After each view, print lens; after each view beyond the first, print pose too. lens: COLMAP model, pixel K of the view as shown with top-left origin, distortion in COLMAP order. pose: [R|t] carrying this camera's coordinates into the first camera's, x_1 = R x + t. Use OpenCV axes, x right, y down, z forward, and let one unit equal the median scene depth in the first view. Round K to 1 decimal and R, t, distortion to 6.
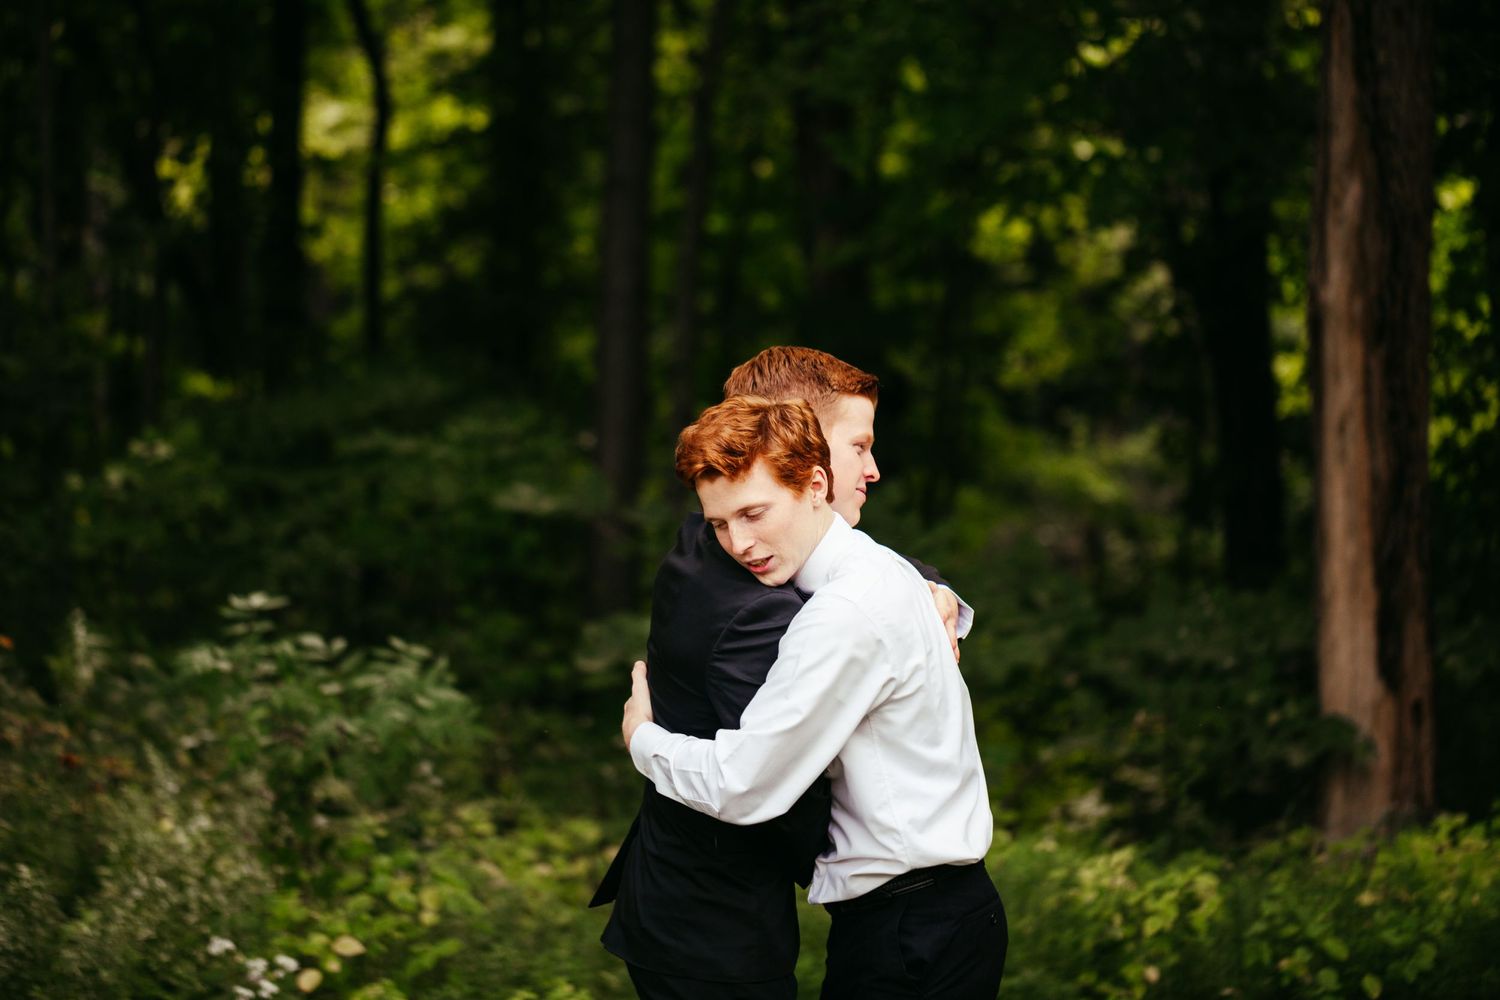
lens RADIAL K [[4363.8, 0, 750.0], [0, 4363.8, 500.0], [0, 0, 1]] dist [0.020850, -0.357371]
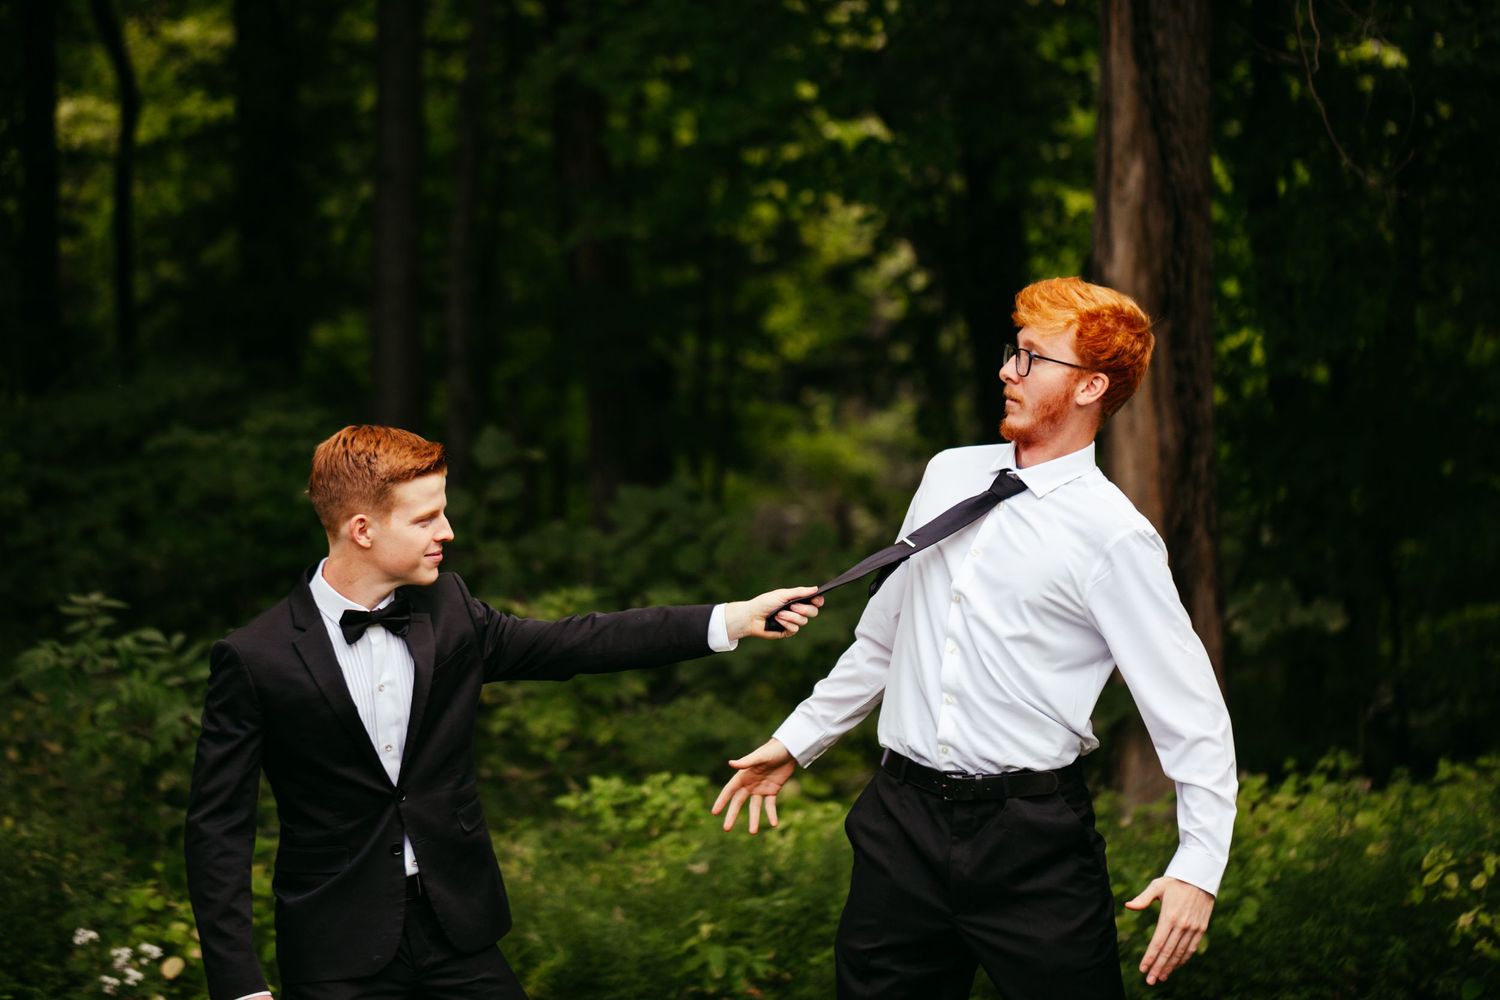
lens RADIAL K [[4358.8, 0, 750.0], [0, 4358.8, 500.0], [0, 0, 1]] dist [-0.038781, -1.410603]
pose [[0.997771, -0.025229, 0.061776, -0.017419], [0.024966, 0.999676, 0.005013, -0.000739], [-0.061883, -0.003460, 0.998077, -0.016762]]
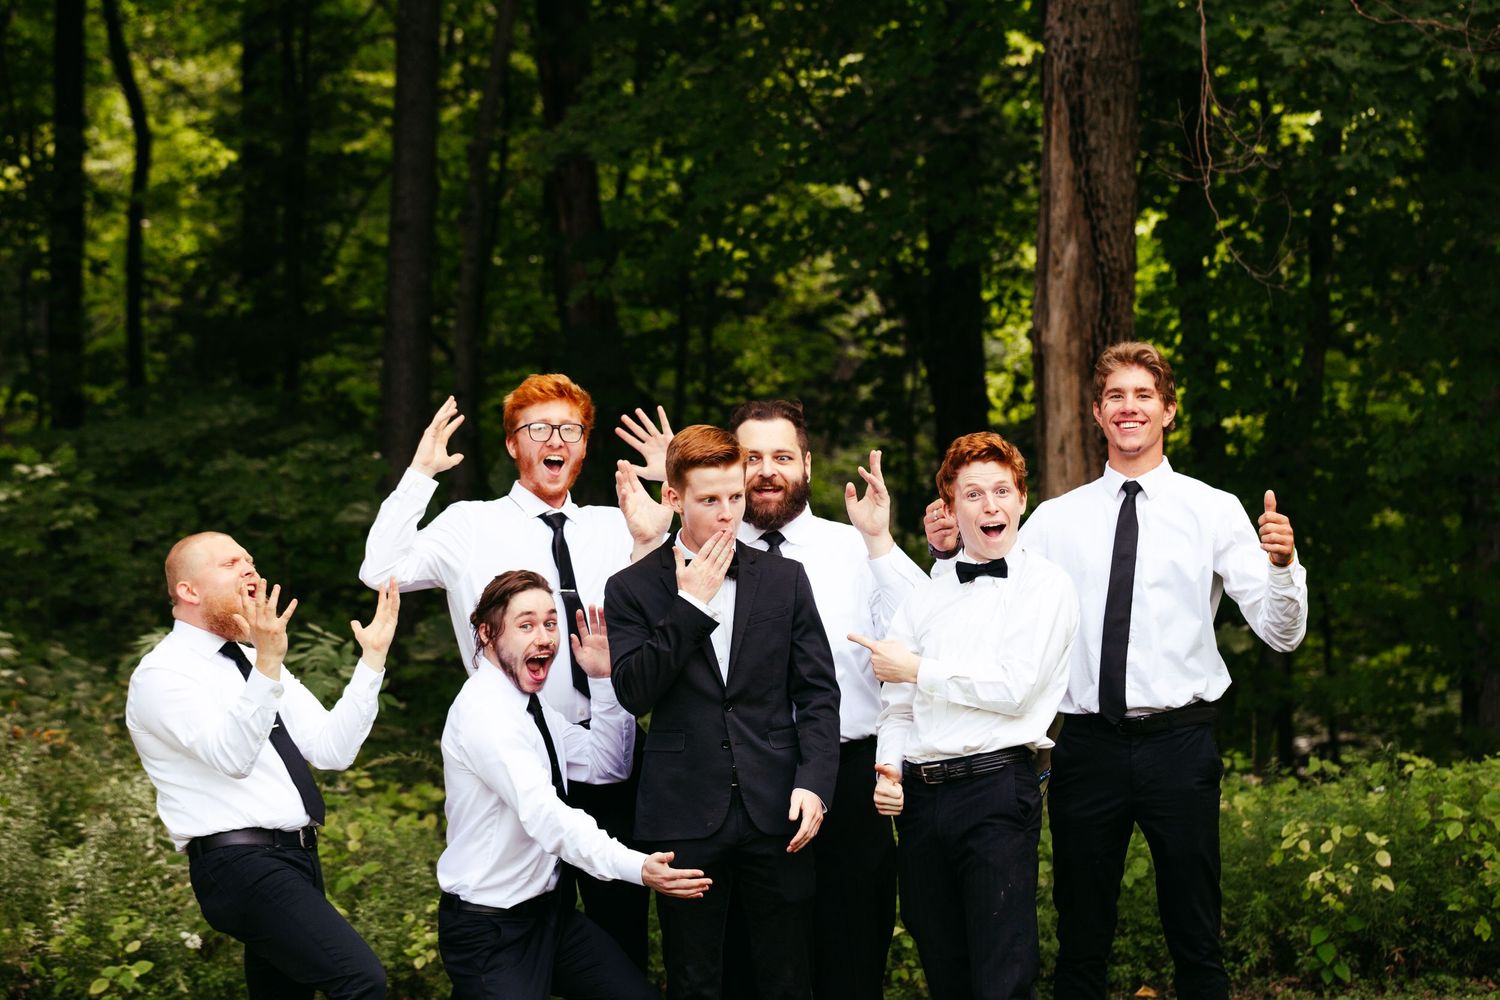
lens RADIAL K [[4358.8, 0, 750.0], [0, 4358.8, 500.0], [0, 0, 1]] dist [-0.038781, -1.410603]
pose [[0.997497, -0.004864, 0.070539, -0.033474], [0.005037, 0.999985, -0.002280, -0.000216], [-0.070527, 0.002629, 0.997506, -0.182440]]
